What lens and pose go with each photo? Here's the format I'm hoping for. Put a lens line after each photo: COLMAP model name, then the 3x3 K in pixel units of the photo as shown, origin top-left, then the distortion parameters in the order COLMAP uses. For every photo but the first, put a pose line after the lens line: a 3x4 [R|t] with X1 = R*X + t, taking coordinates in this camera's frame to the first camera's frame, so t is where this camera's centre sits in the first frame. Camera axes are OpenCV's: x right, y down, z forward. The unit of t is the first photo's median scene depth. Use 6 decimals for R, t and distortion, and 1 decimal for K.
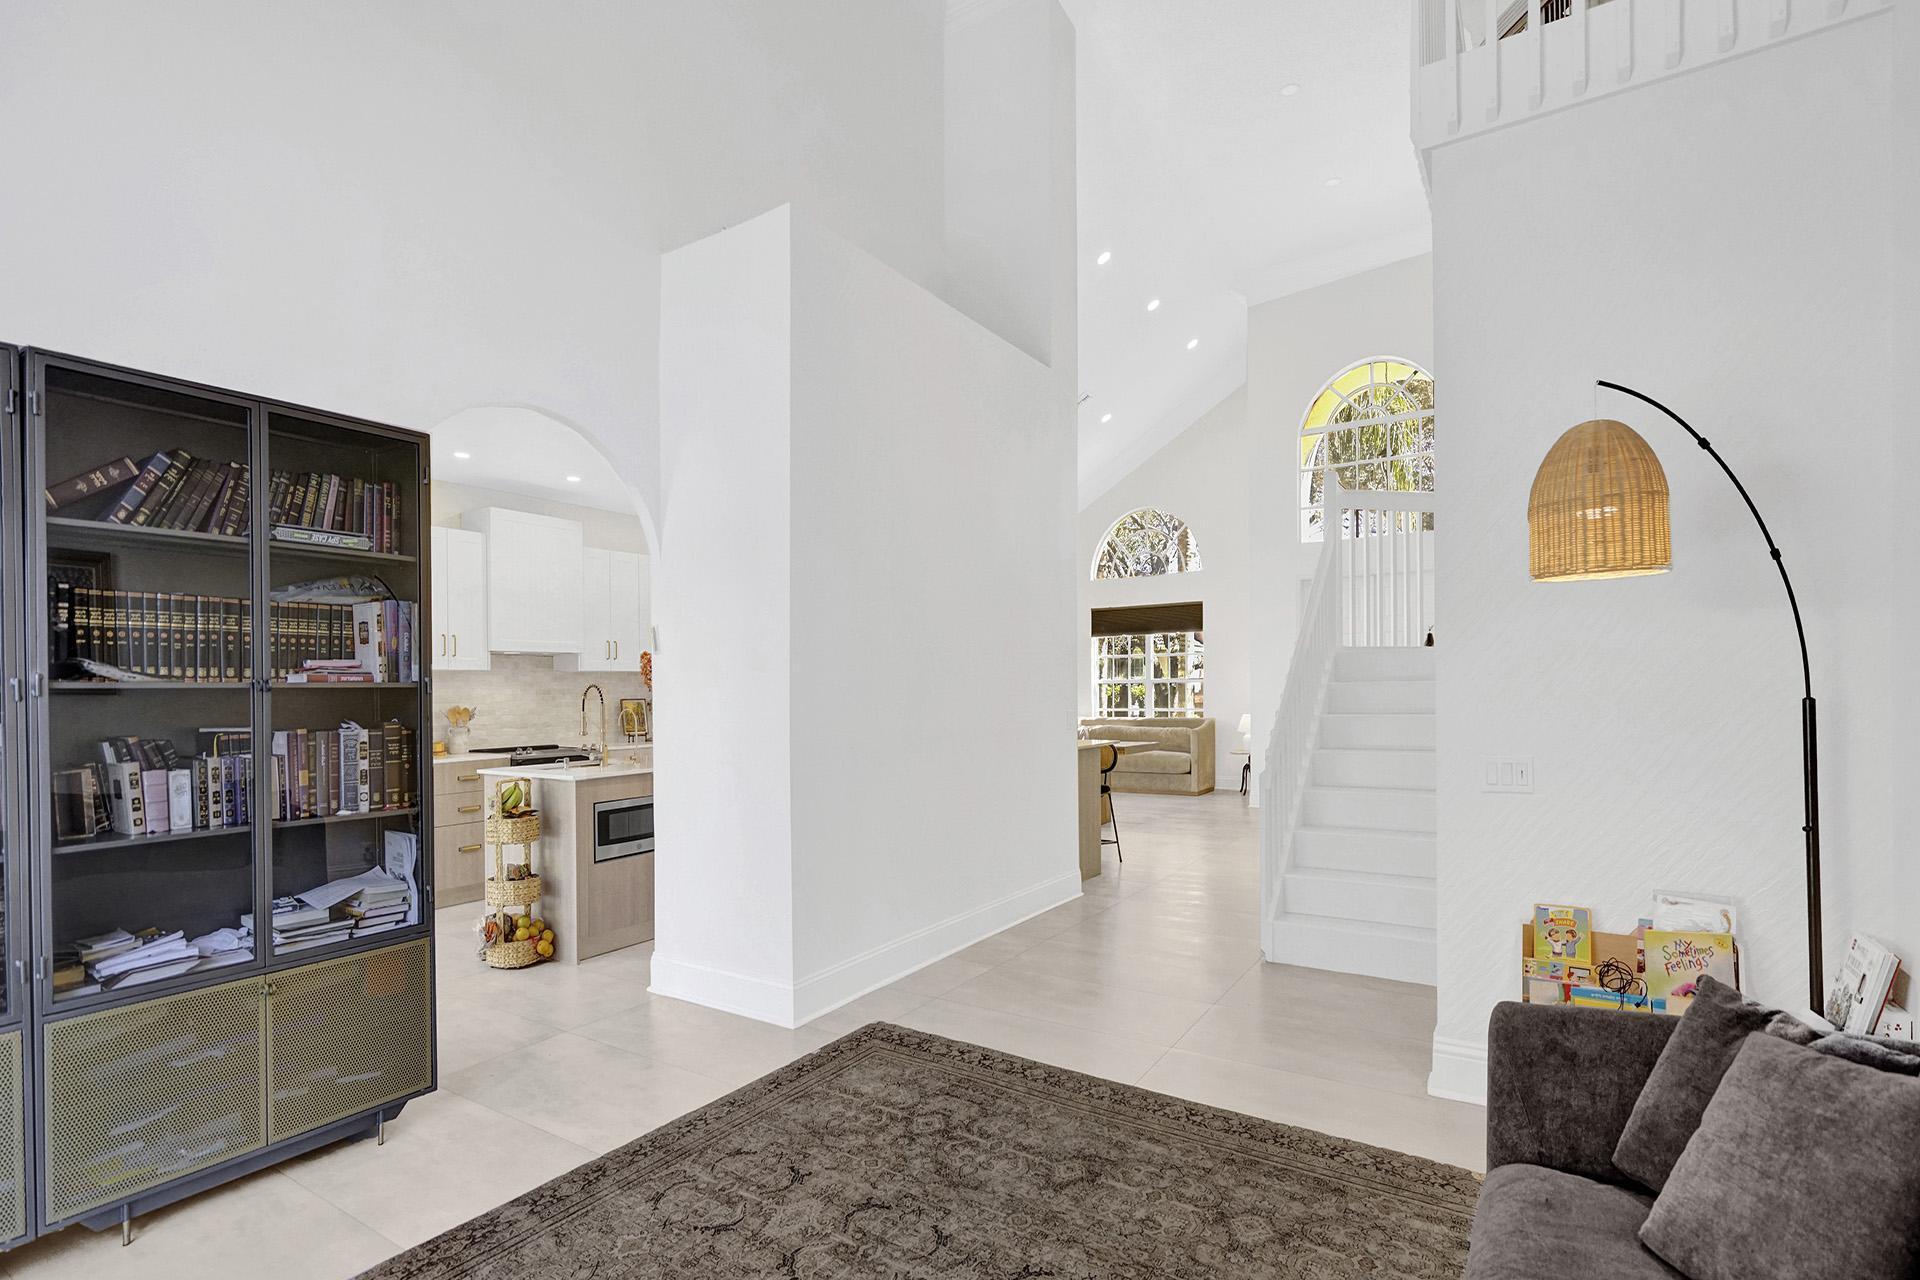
lens RADIAL K [[895.9, 0, 971.0], [0, 895.9, 688.8], [0, 0, 1]] dist [-0.002258, 0.000823]
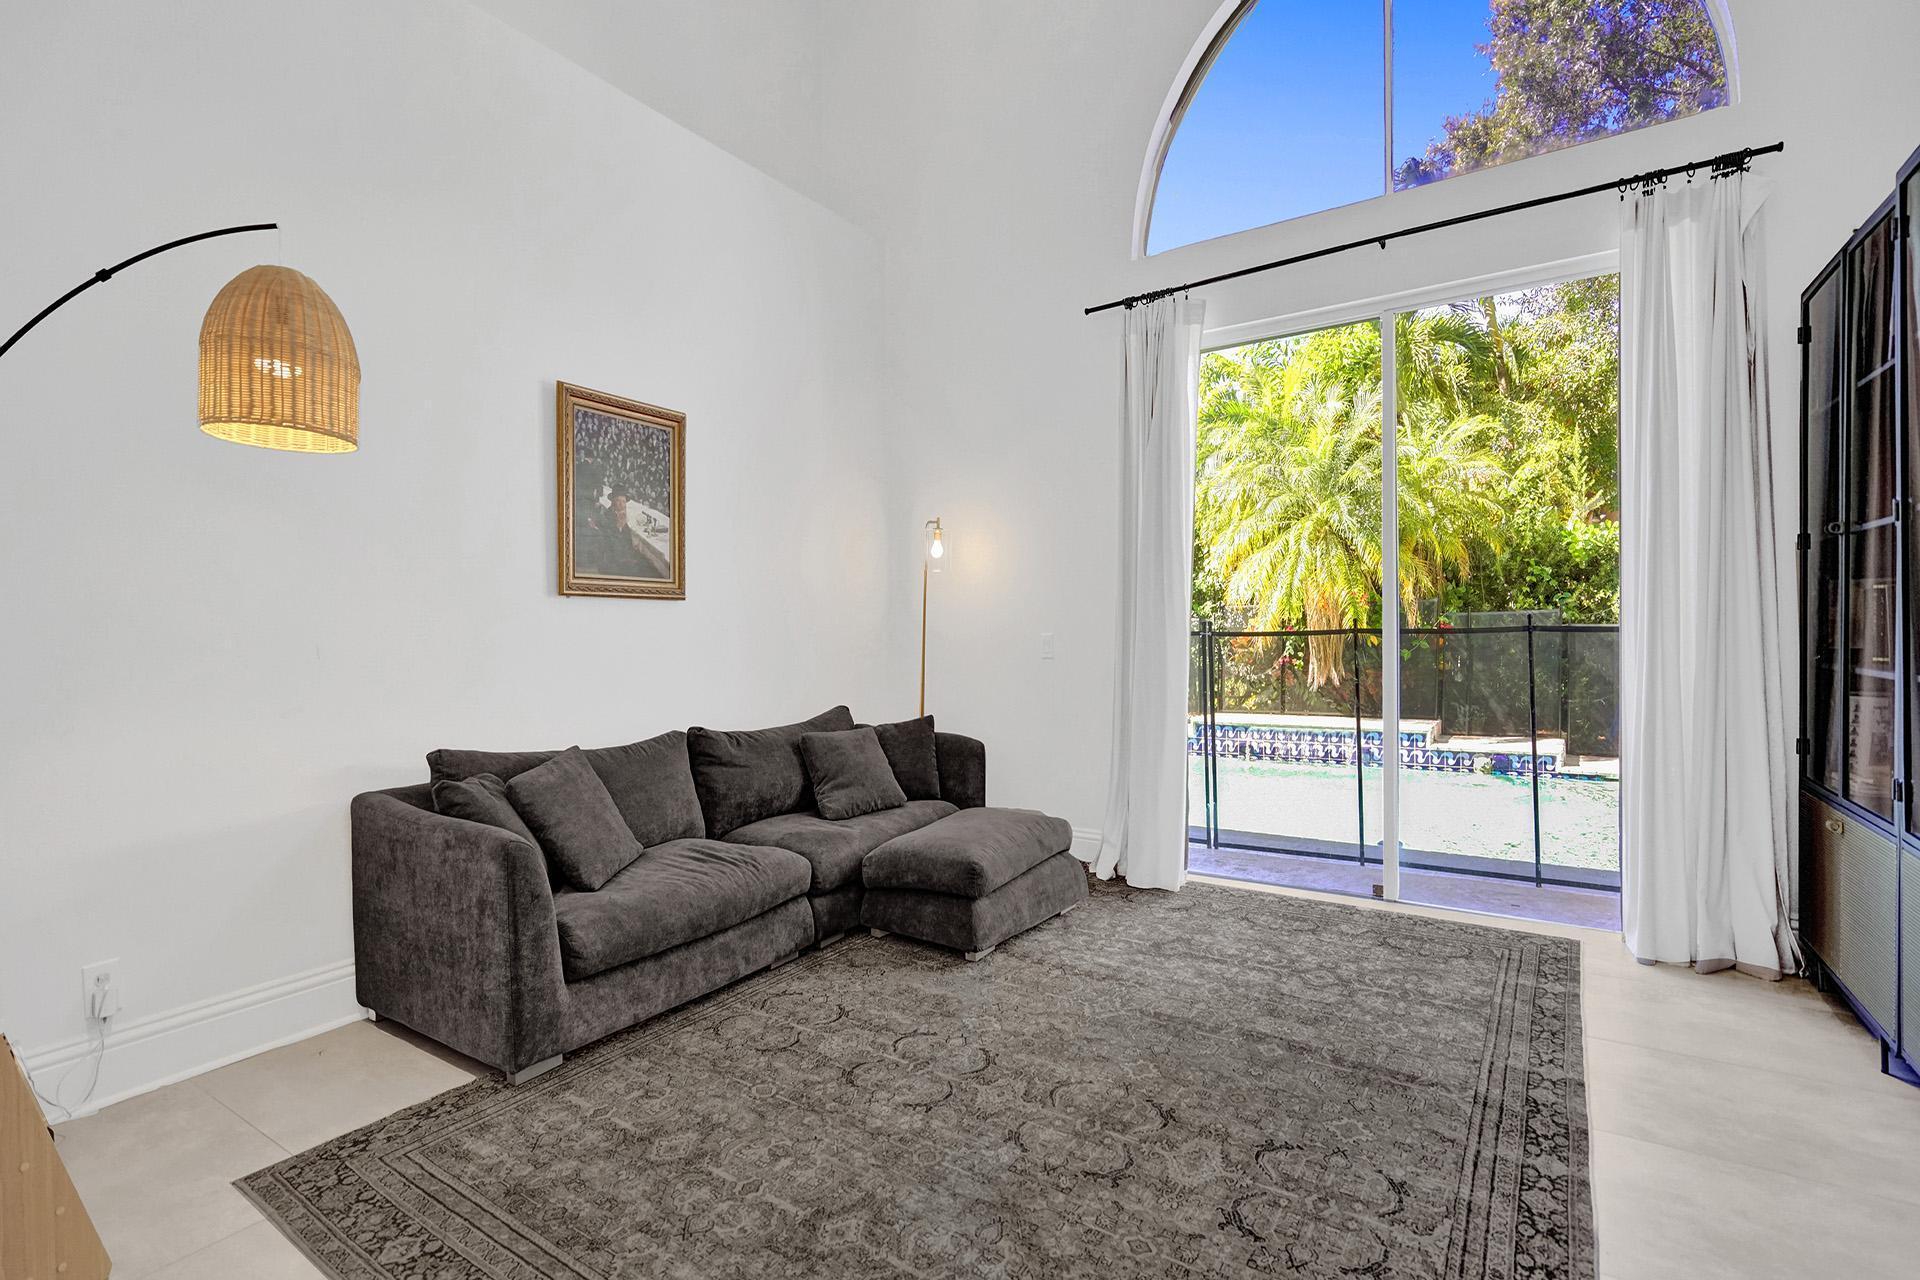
lens RADIAL K [[913.2, 0, 929.8], [0, 913.2, 632.6], [0, 0, 1]] dist [-0.001800, 0.000621]
pose [[-0.998568, 0.031542, 0.043215, -0.002029], [0.031590, 0.999501, 0.000423, 0.072735], [-0.043180, 0.001787, -0.999066, 1.516958]]
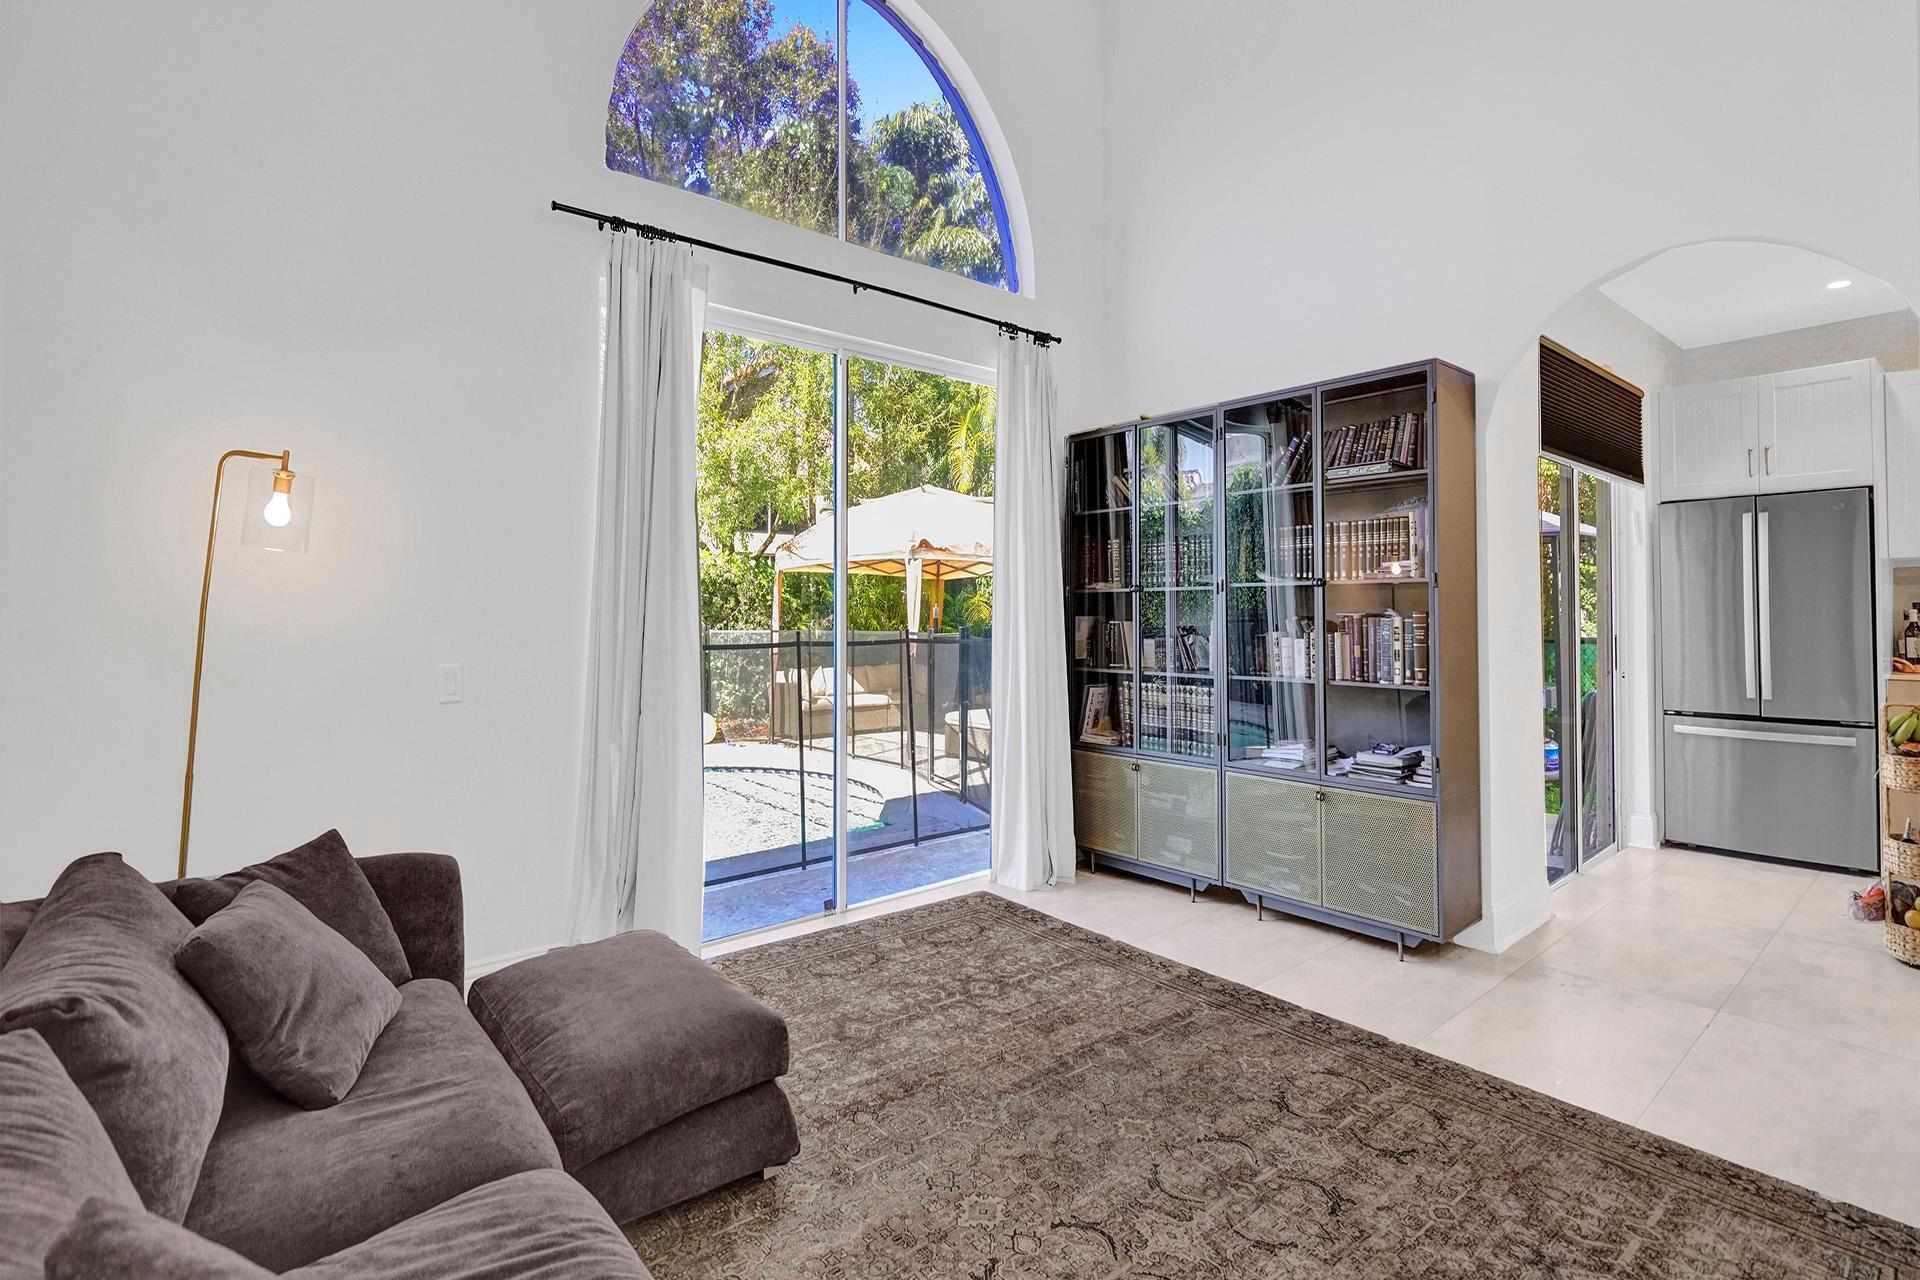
lens RADIAL K [[923.8, 0, 981.8], [0, 923.8, 584.6], [0, 0, 1]] dist [-0.001529, 0.000859]
pose [[-0.283549, -0.013248, -0.958866, 0.672379], [0.008104, 0.999836, -0.016210, 0.016005], [0.958923, -0.012367, -0.283395, 0.779525]]
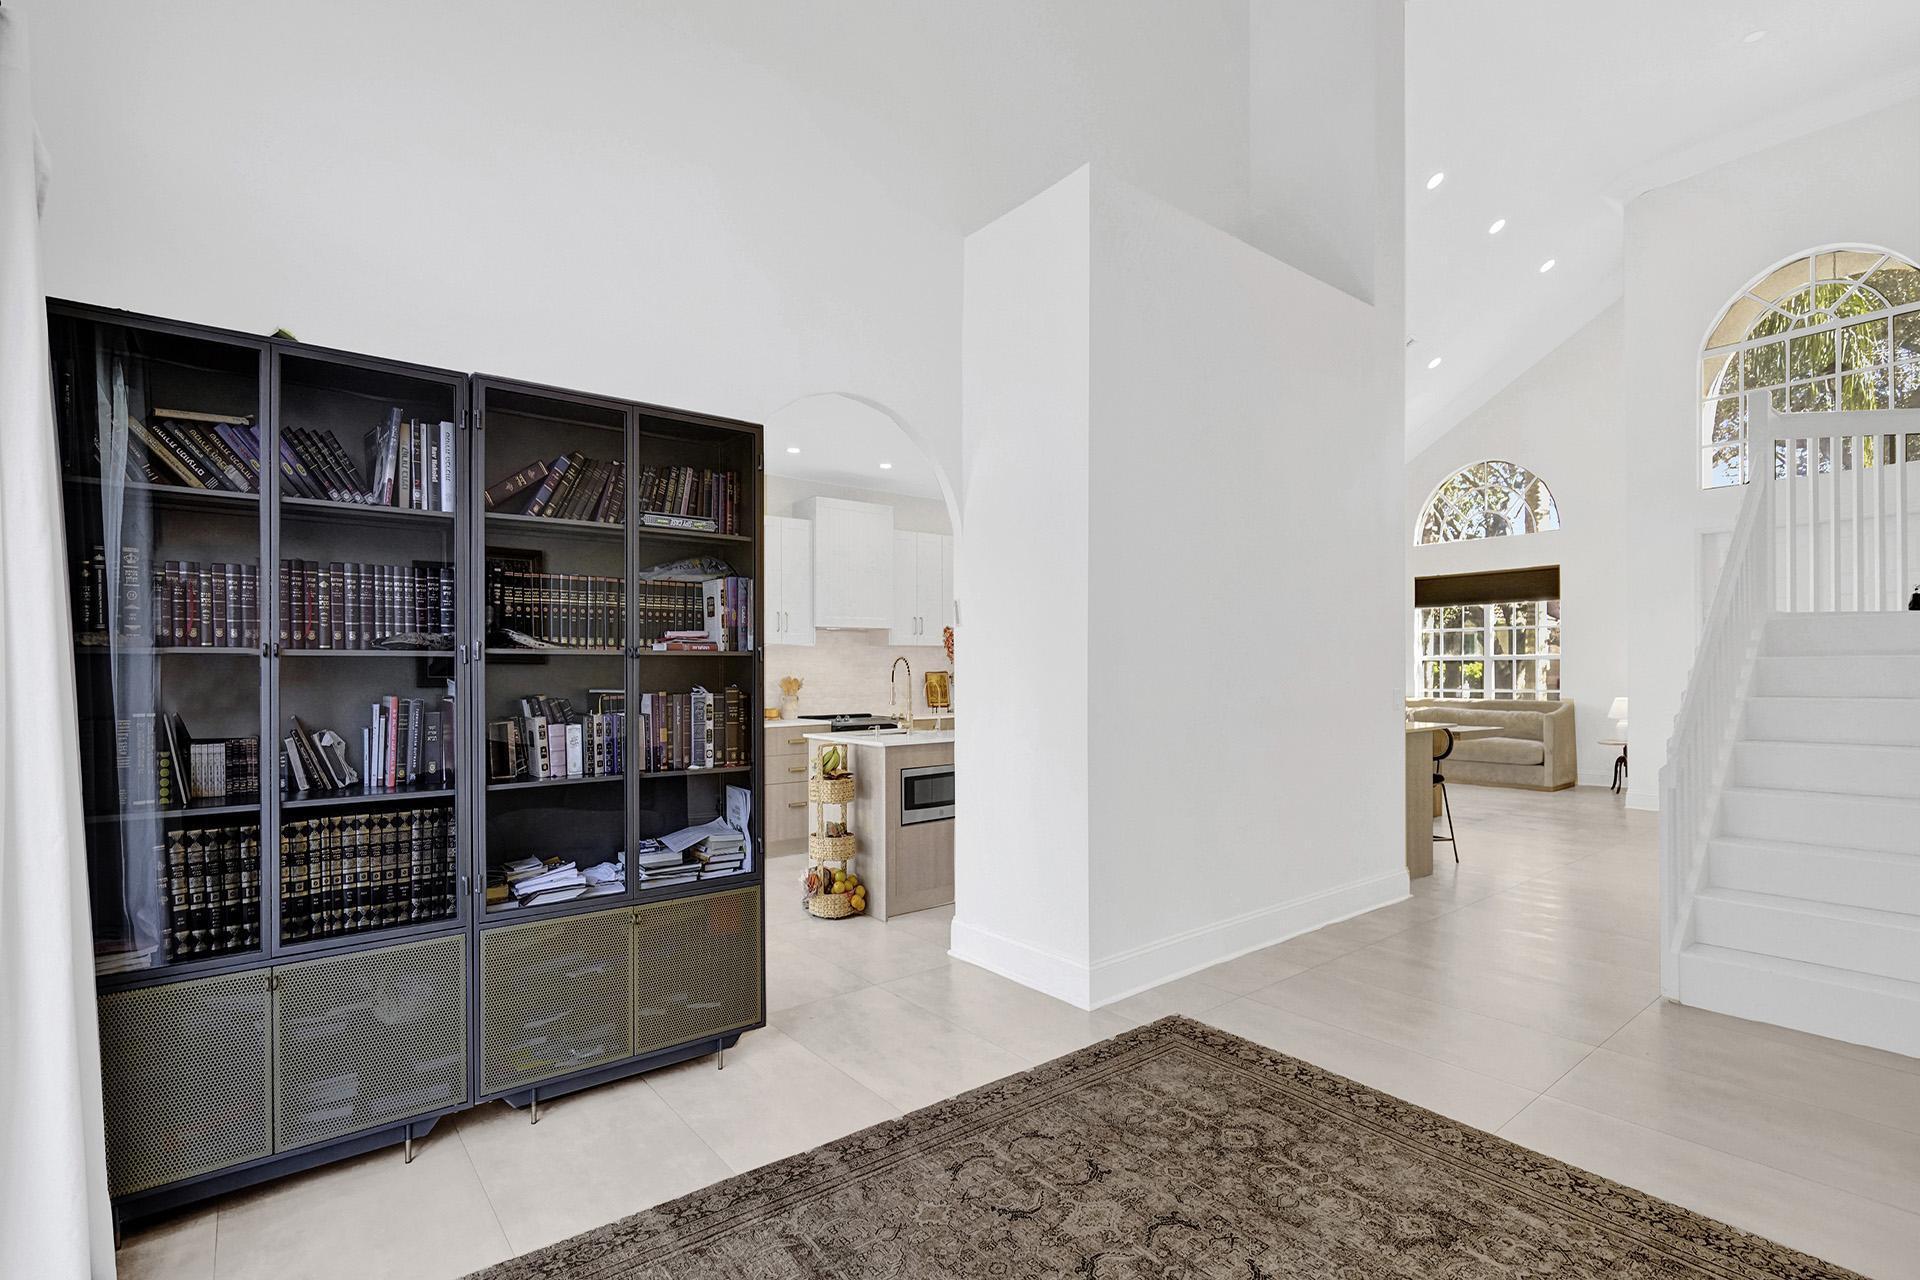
lens RADIAL K [[886.3, 0, 958.3], [0, 886.3, 663.1], [0, 0, 1]] dist [-0.009457, 0.000531]
pose [[0.943947, 0.004815, -0.330062, -0.022725], [-0.006015, 0.999978, -0.002614, 0.008541], [0.330042, 0.004453, 0.943956, 0.060386]]
